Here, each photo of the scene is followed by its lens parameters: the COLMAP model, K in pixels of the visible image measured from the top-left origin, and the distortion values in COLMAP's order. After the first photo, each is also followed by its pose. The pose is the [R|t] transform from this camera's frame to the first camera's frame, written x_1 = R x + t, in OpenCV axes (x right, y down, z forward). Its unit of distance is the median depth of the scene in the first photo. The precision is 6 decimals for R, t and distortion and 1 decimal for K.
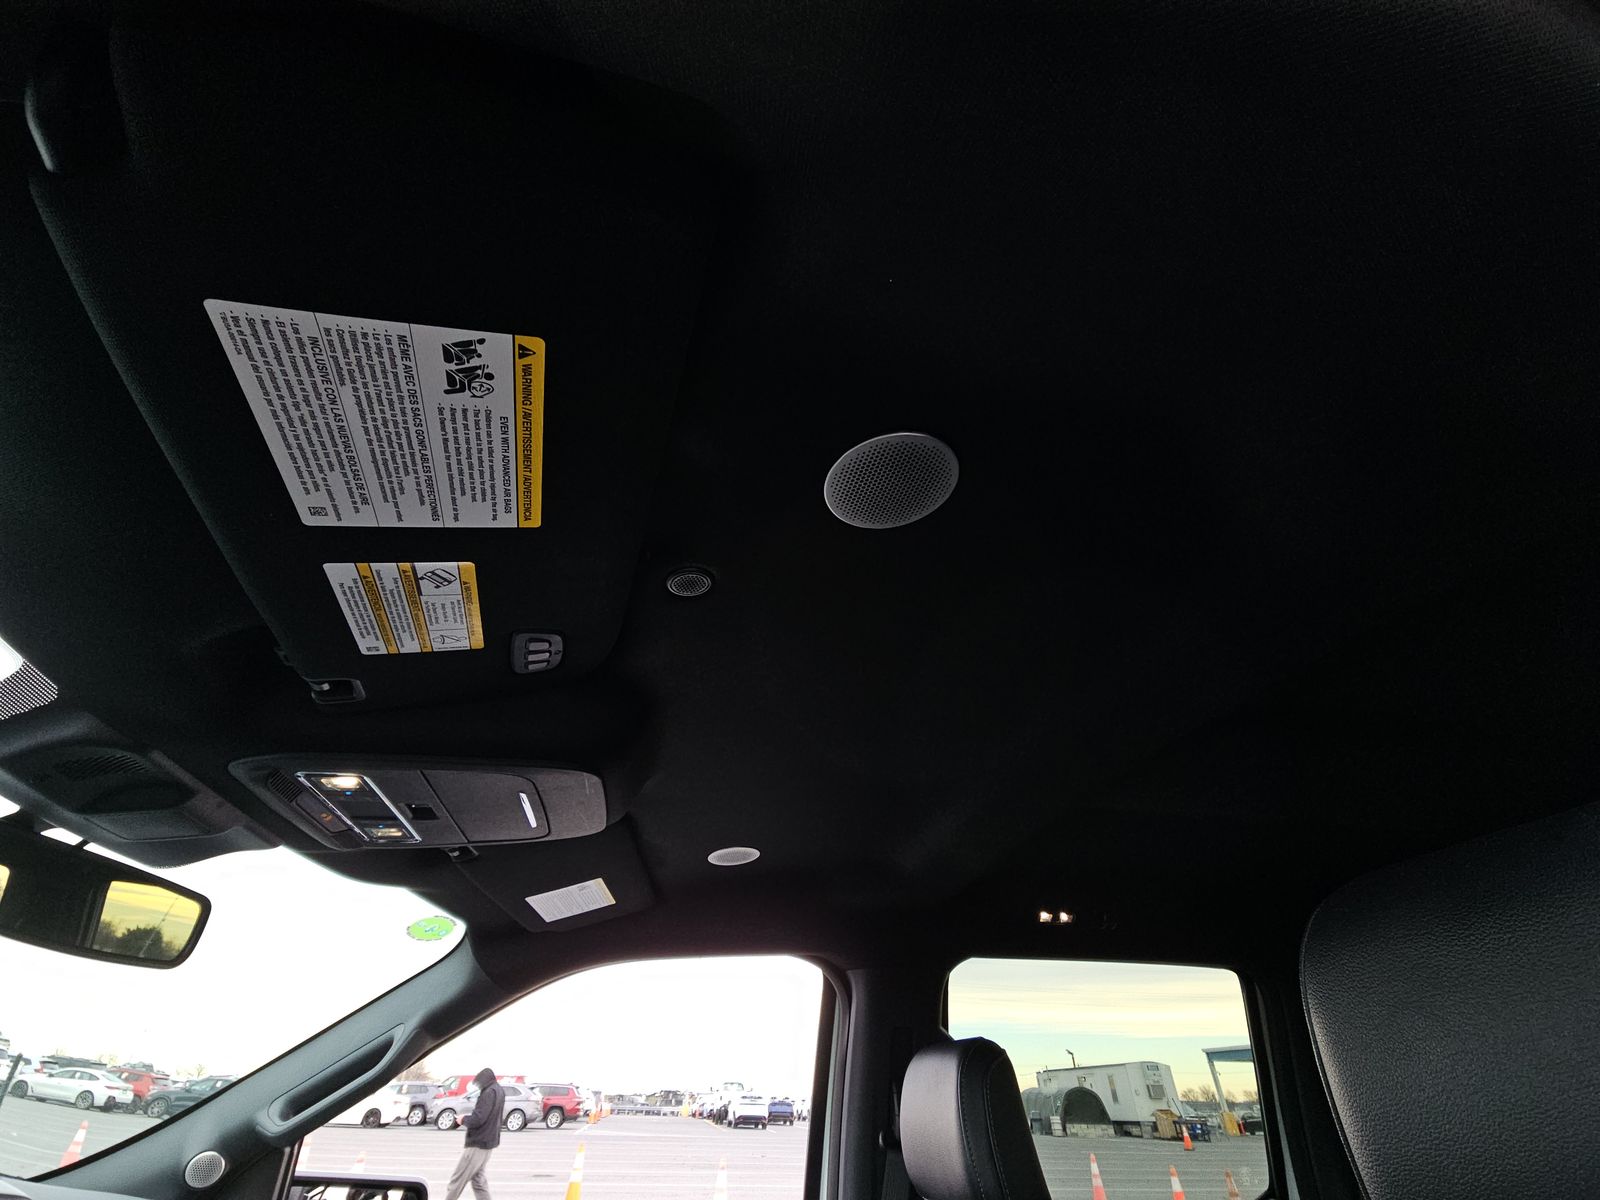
lens RADIAL K [[646.5, 0, 800.0], [0, 646.5, 600.0], [0, 0, 1]] dist [0.011655, -0.009355]
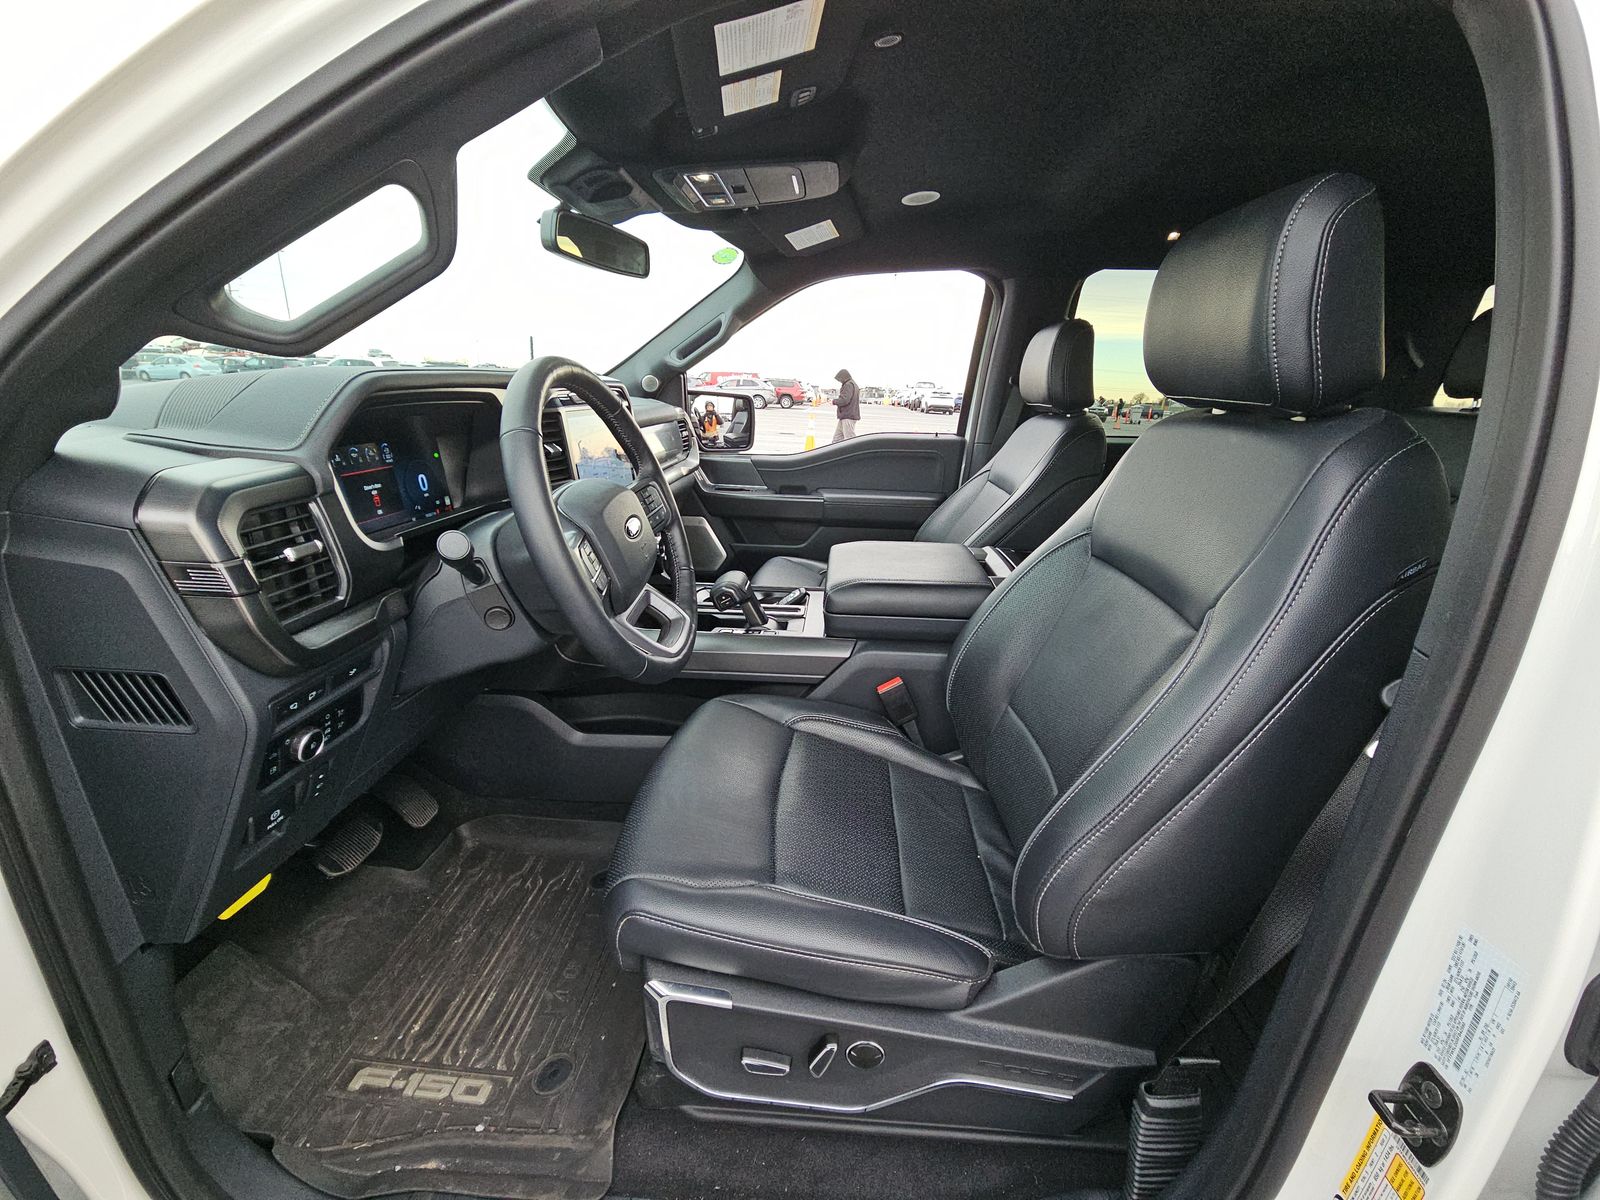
lens RADIAL K [[646.5, 0, 800.0], [0, 646.5, 600.0], [0, 0, 1]] dist [0.011655, -0.009355]
pose [[0.964680, 0.106299, -0.241024, 0.073339], [0.137134, 0.578559, 0.804030, -0.255766], [0.224915, -0.808684, 0.543547, -0.499115]]
